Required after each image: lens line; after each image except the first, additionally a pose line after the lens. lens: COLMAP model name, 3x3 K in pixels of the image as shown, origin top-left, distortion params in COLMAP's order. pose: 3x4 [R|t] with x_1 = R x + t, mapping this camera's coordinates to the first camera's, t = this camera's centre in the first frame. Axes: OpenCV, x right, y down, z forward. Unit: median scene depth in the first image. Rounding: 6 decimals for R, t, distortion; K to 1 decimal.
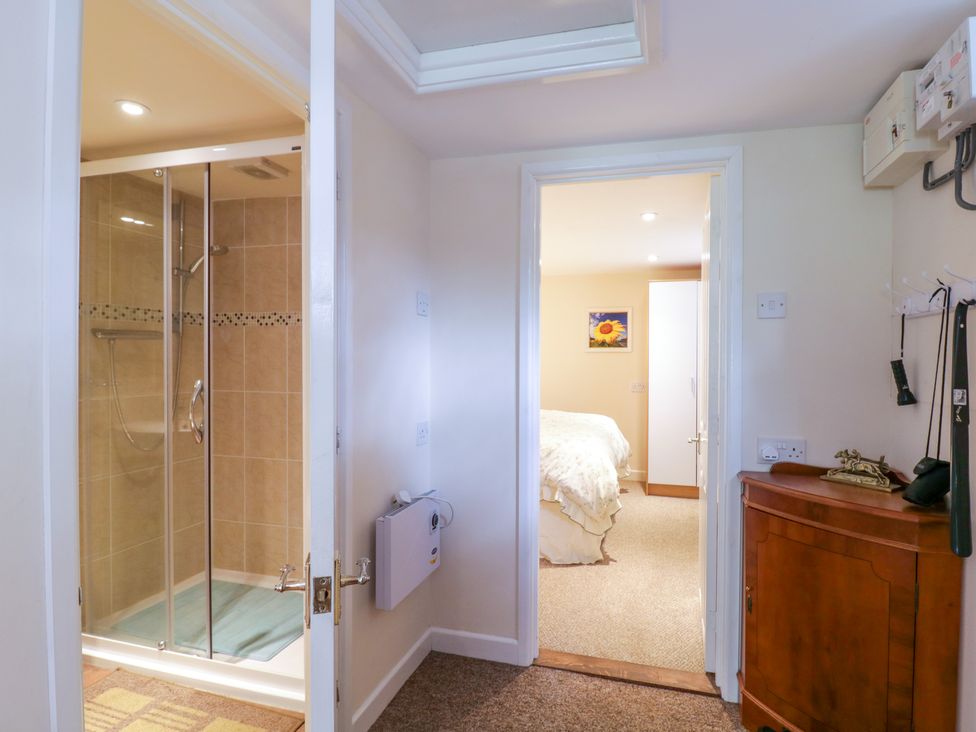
lens RADIAL K [[529.3, 0, 503.5], [0, 529.3, 361.4], [0, 0, 1]] dist [0.002145, -0.012931]
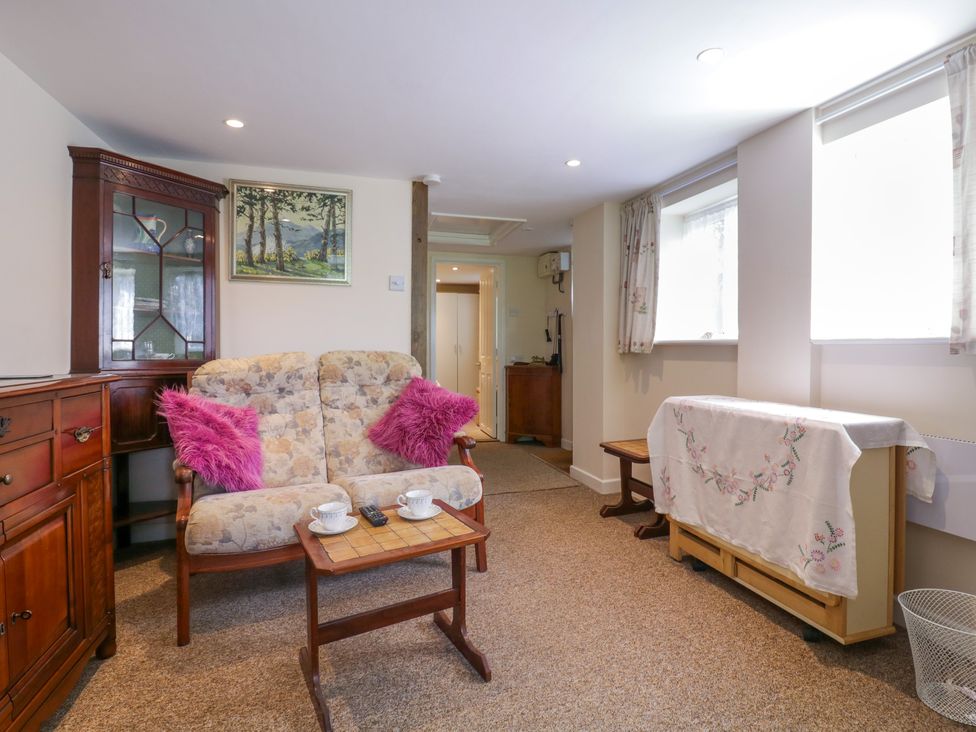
lens RADIAL K [[529.3, 0, 503.5], [0, 529.3, 361.4], [0, 0, 1]] dist [0.002145, -0.012931]
pose [[0.831448, -0.017239, 0.555335, -0.463045], [0.005850, 0.999735, 0.022275, 0.041631], [-0.555572, -0.015272, 0.831328, -0.565568]]
